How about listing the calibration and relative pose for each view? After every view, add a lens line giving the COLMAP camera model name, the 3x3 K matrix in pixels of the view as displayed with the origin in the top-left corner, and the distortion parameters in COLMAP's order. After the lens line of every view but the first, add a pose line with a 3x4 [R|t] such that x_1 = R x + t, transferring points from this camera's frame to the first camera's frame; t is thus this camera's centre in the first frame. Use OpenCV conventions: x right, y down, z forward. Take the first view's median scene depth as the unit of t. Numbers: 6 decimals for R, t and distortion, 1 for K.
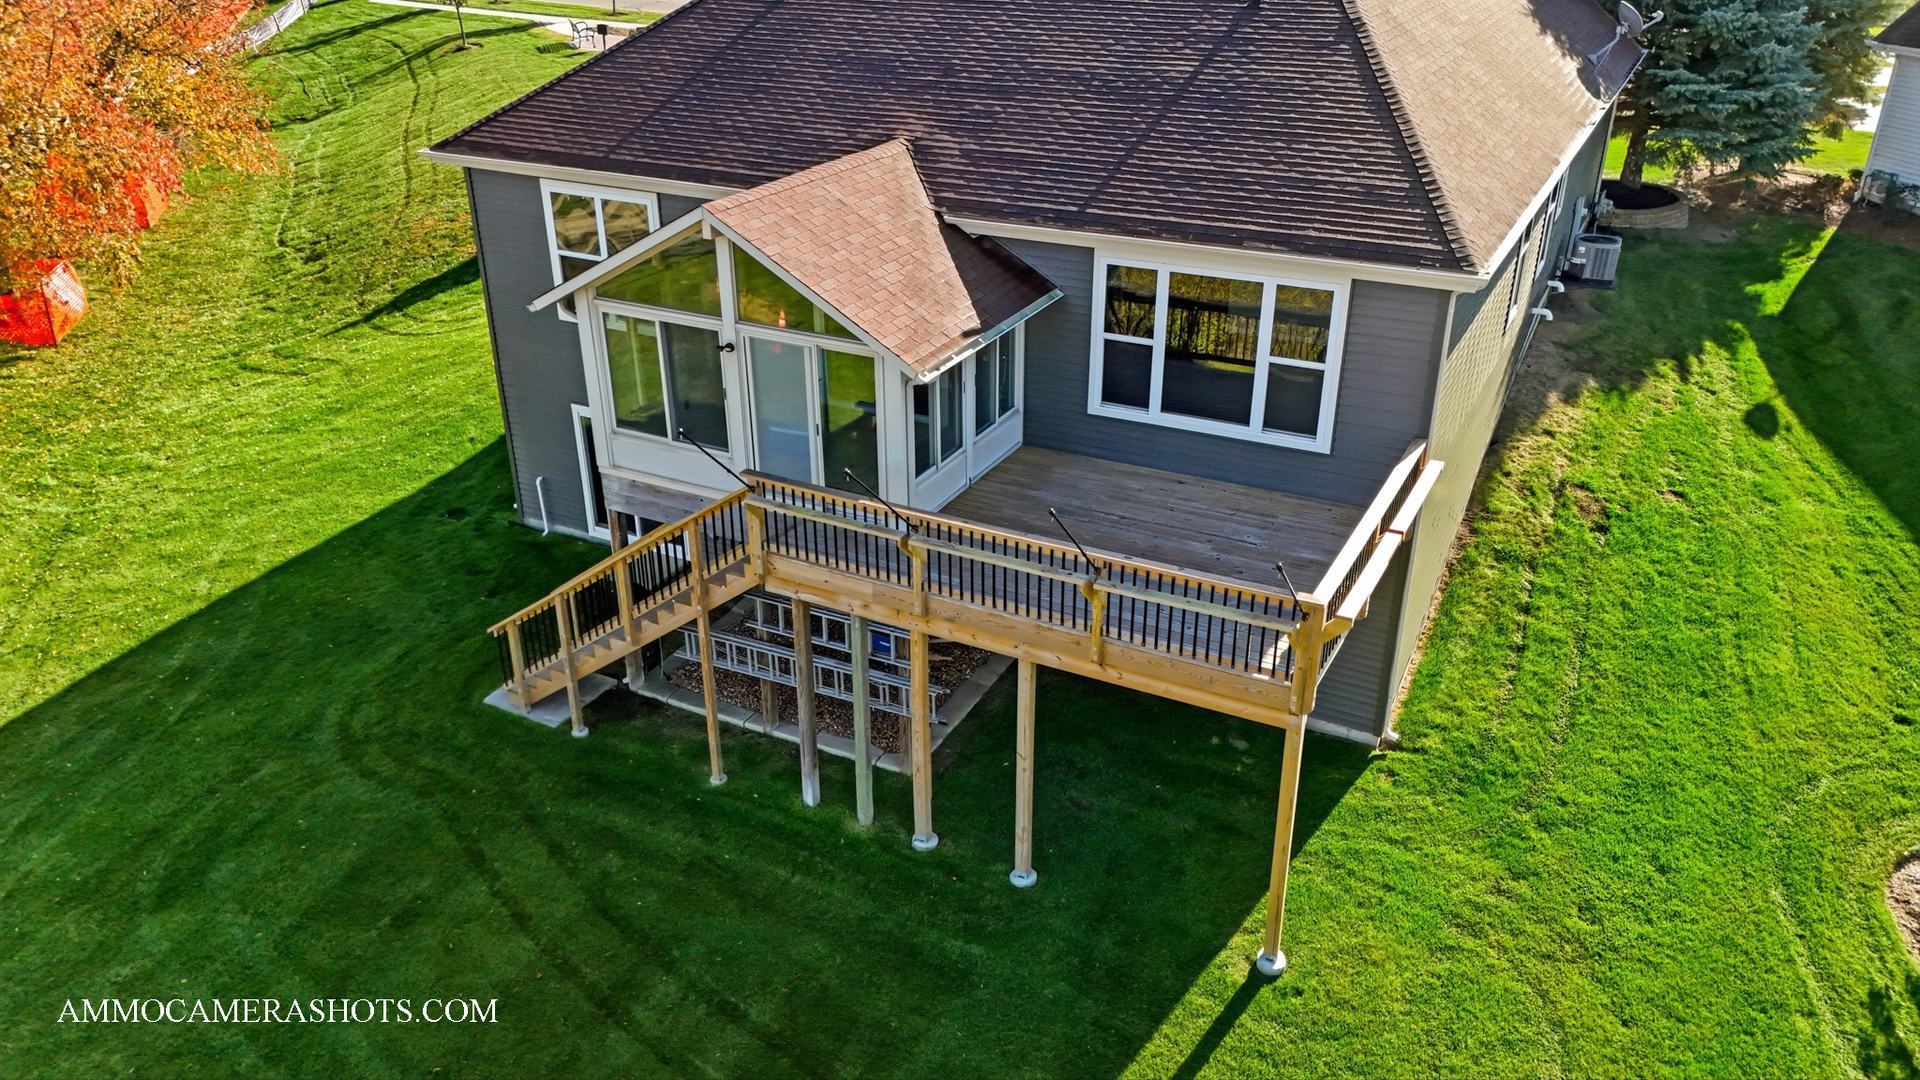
lens RADIAL K [[1416.7, 0, 960.0], [0, 1416.7, 540.0], [0, 0, 1]] dist [0.074914, -0.066702]
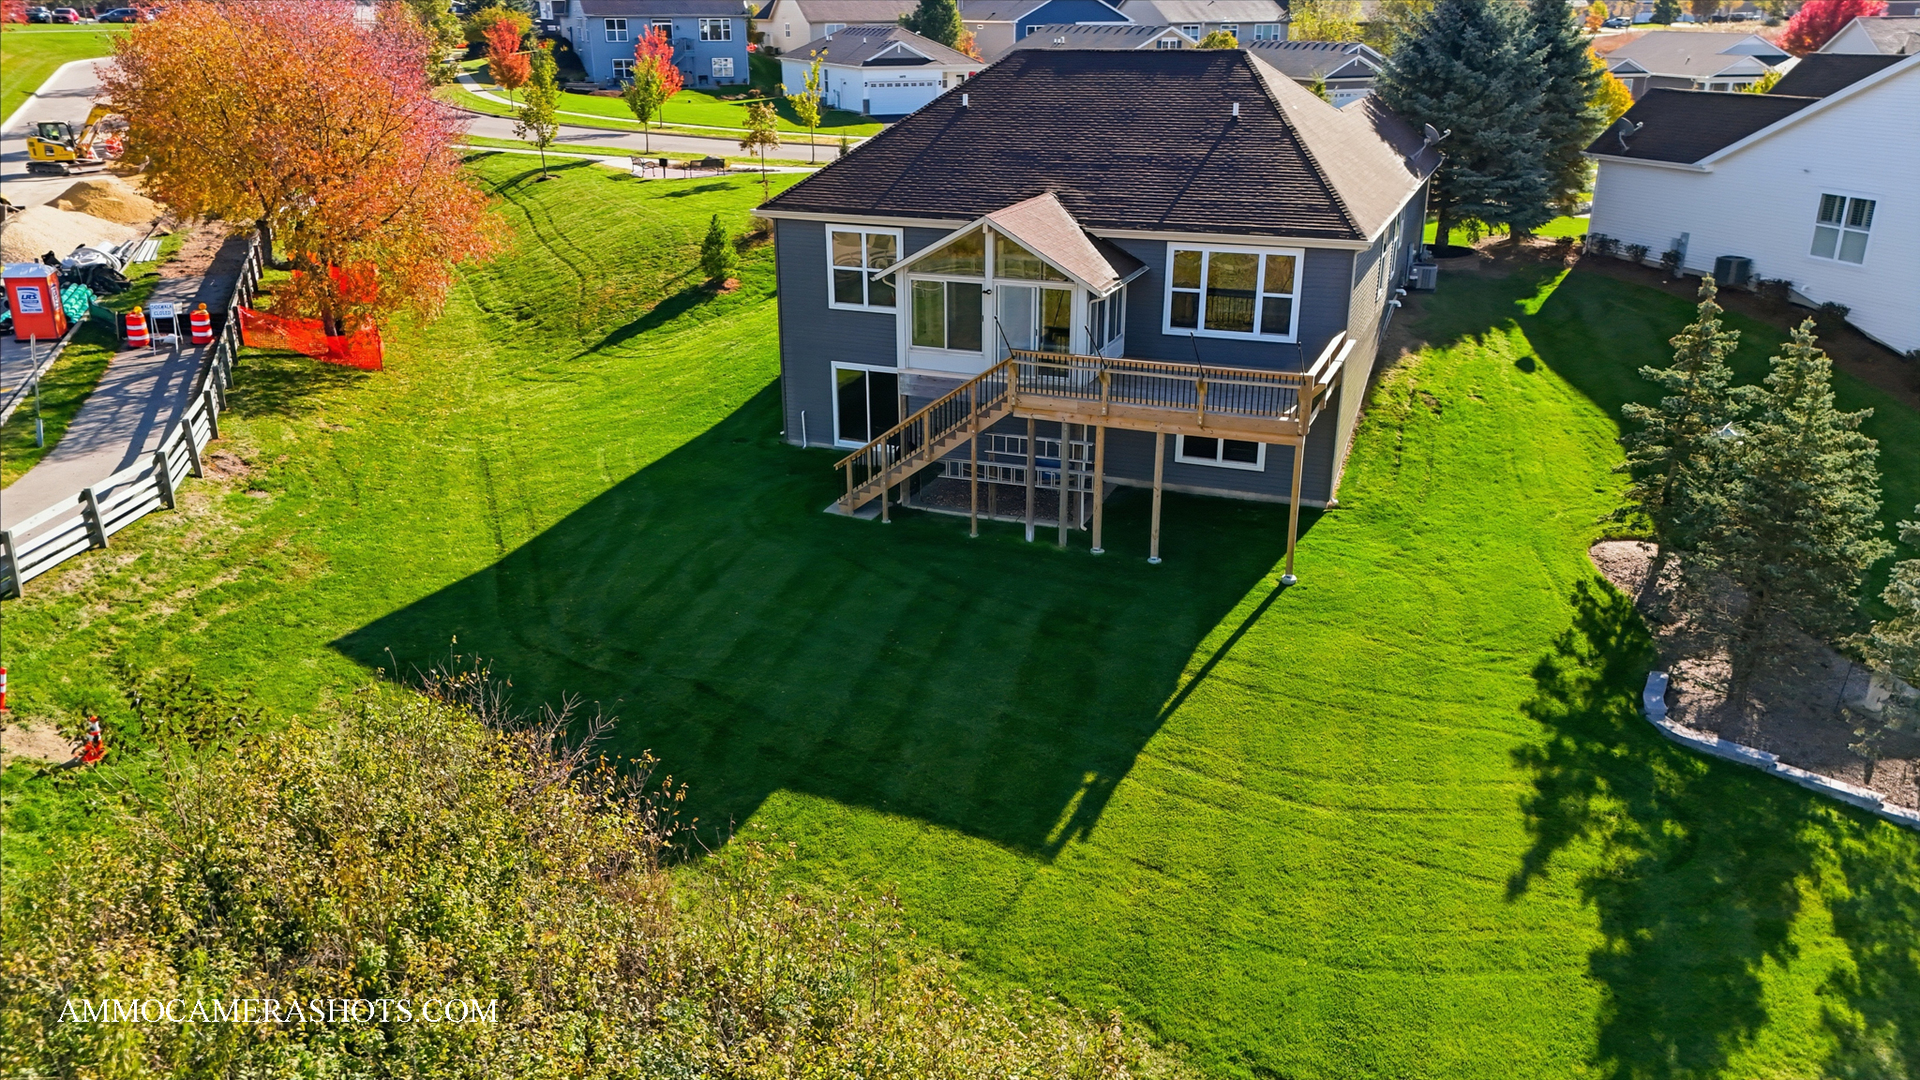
lens RADIAL K [[1416.7, 0, 960.0], [0, 1416.7, 540.0], [0, 0, 1]] dist [0.074914, -0.066702]
pose [[0.995046, -0.032802, 0.093850, -0.332571], [0.041837, 0.994504, -0.095976, 0.321982], [-0.090186, 0.099427, 0.990949, -0.728802]]
